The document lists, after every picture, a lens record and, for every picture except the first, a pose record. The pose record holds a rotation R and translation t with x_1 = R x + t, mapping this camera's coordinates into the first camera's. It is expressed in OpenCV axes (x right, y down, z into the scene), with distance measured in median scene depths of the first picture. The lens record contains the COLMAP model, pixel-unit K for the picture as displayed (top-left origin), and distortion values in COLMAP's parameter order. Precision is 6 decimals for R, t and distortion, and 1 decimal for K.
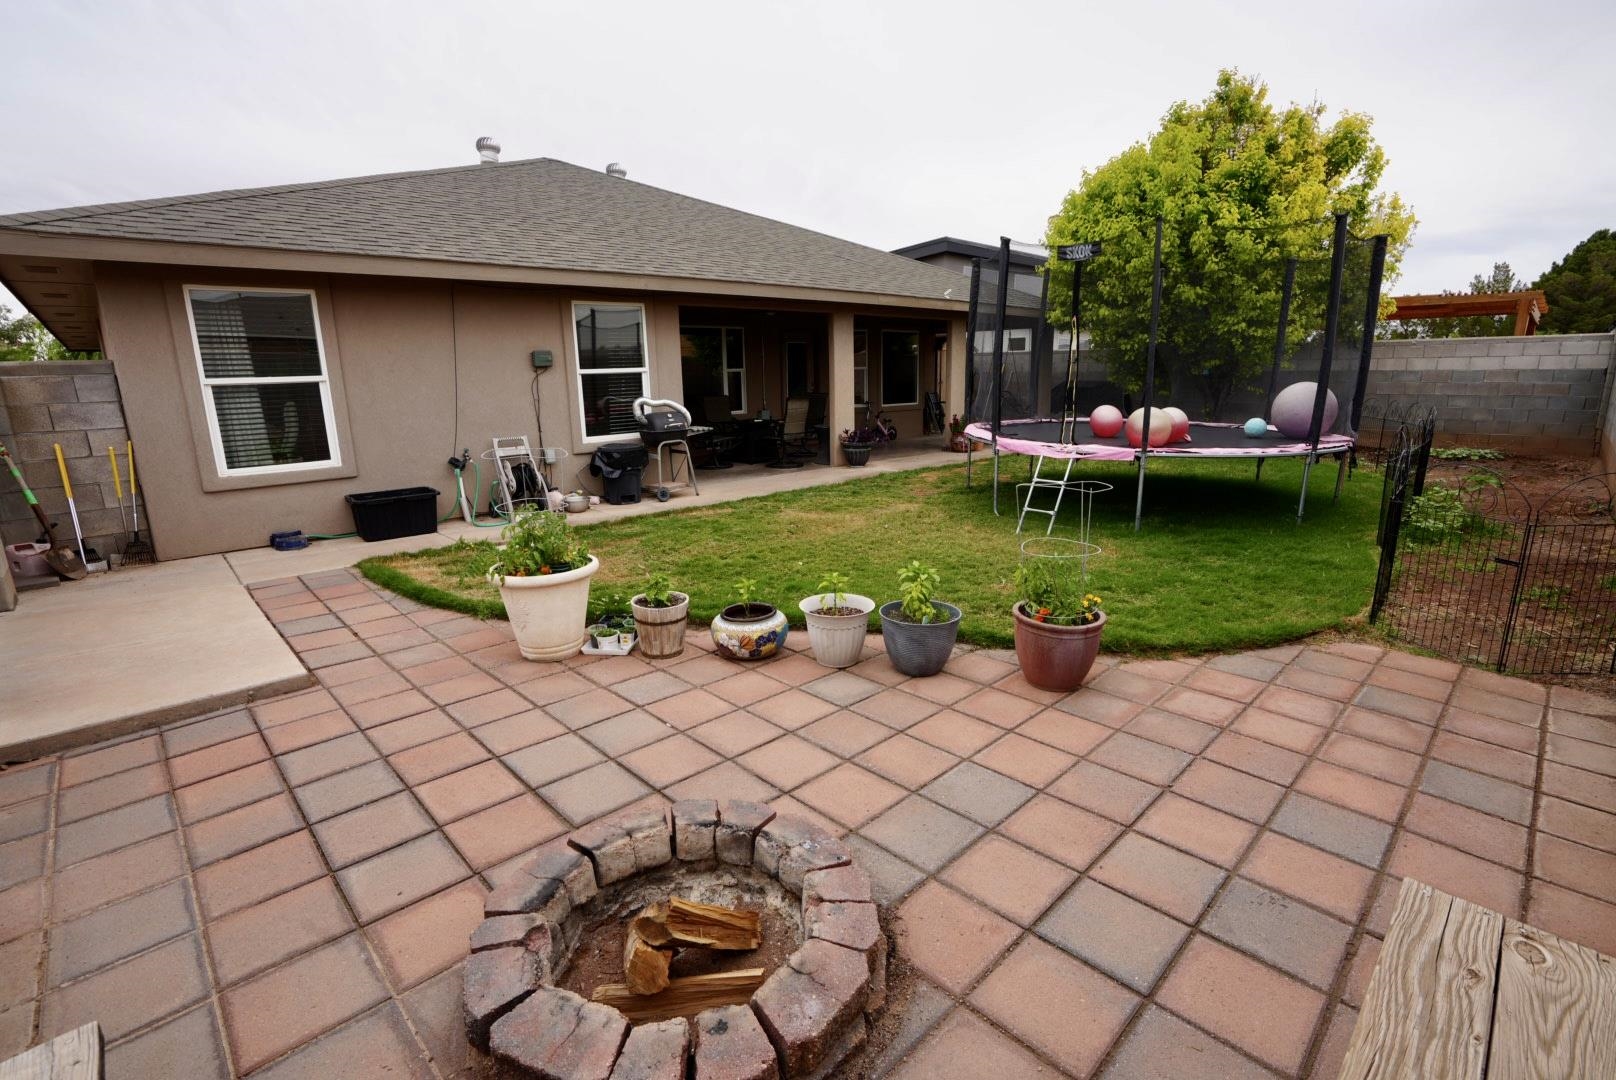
lens RADIAL K [[739.0, 0, 808.0], [0, 739.0, 540.0], [0, 0, 1]] dist [-0.059932, 0.022984]
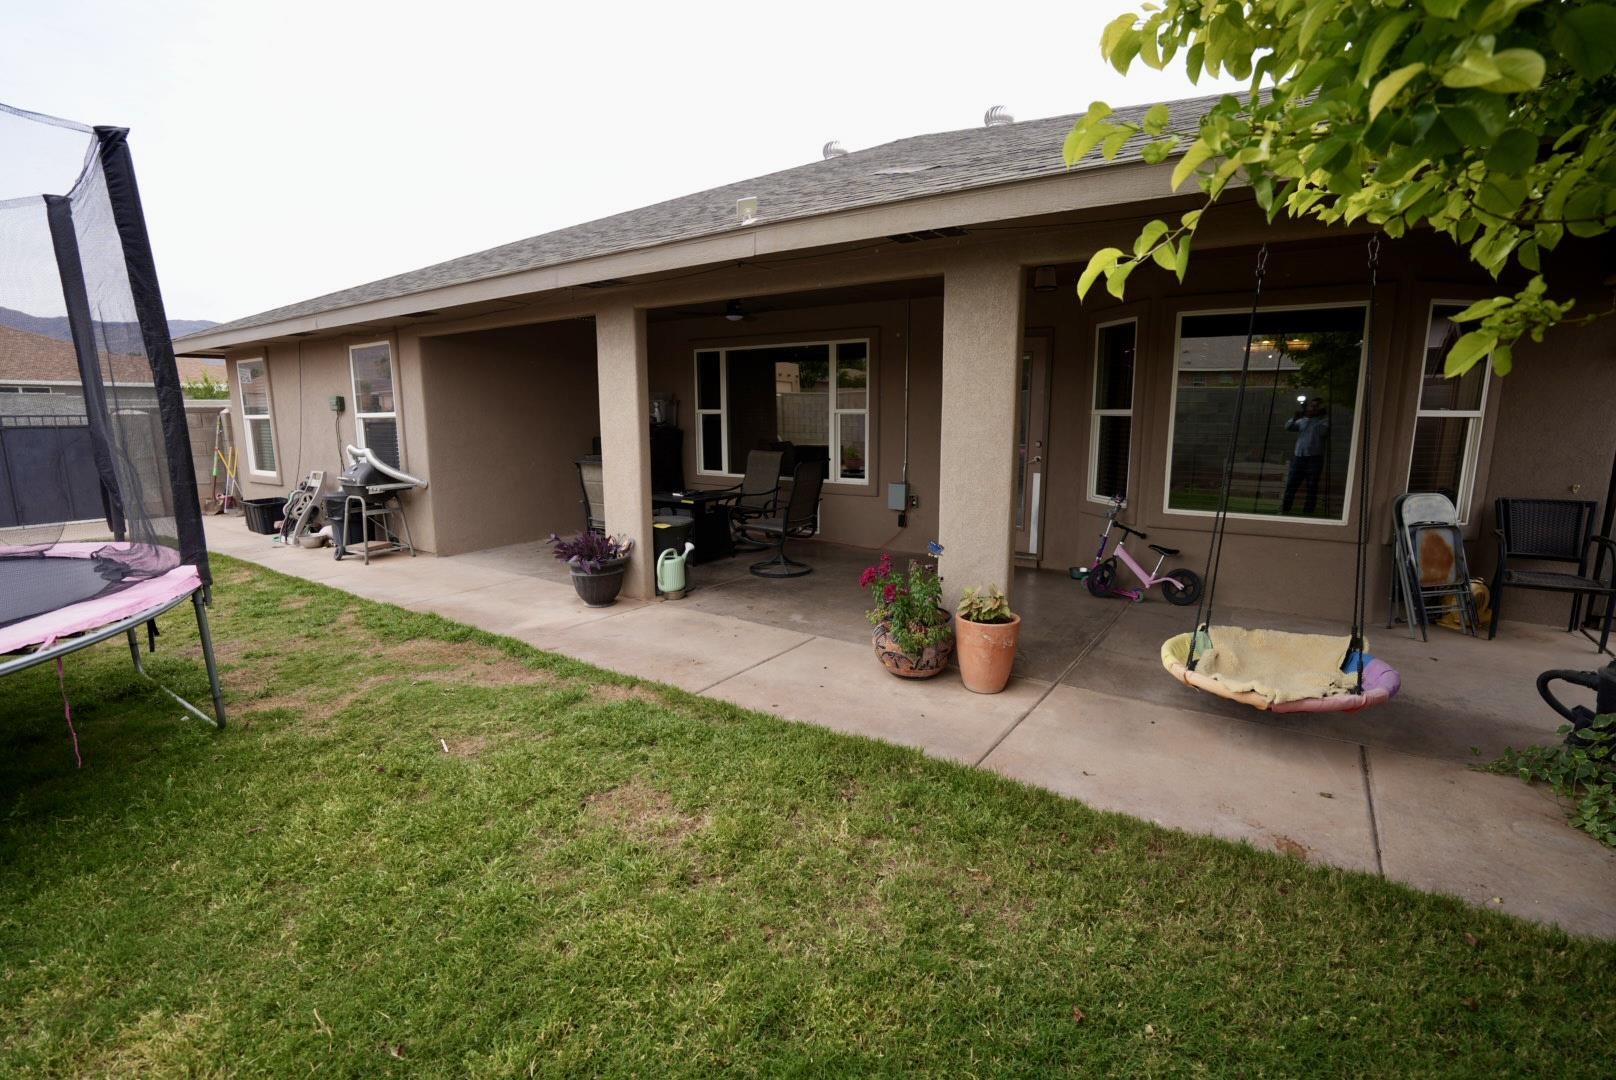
lens RADIAL K [[739.0, 0, 808.0], [0, 739.0, 540.0], [0, 0, 1]] dist [-0.059932, 0.022984]
pose [[0.182828, 0.178060, -0.966886, 0.537797], [-0.218719, 0.966183, 0.136573, -0.227194], [0.958507, 0.186507, 0.215591, 0.960126]]
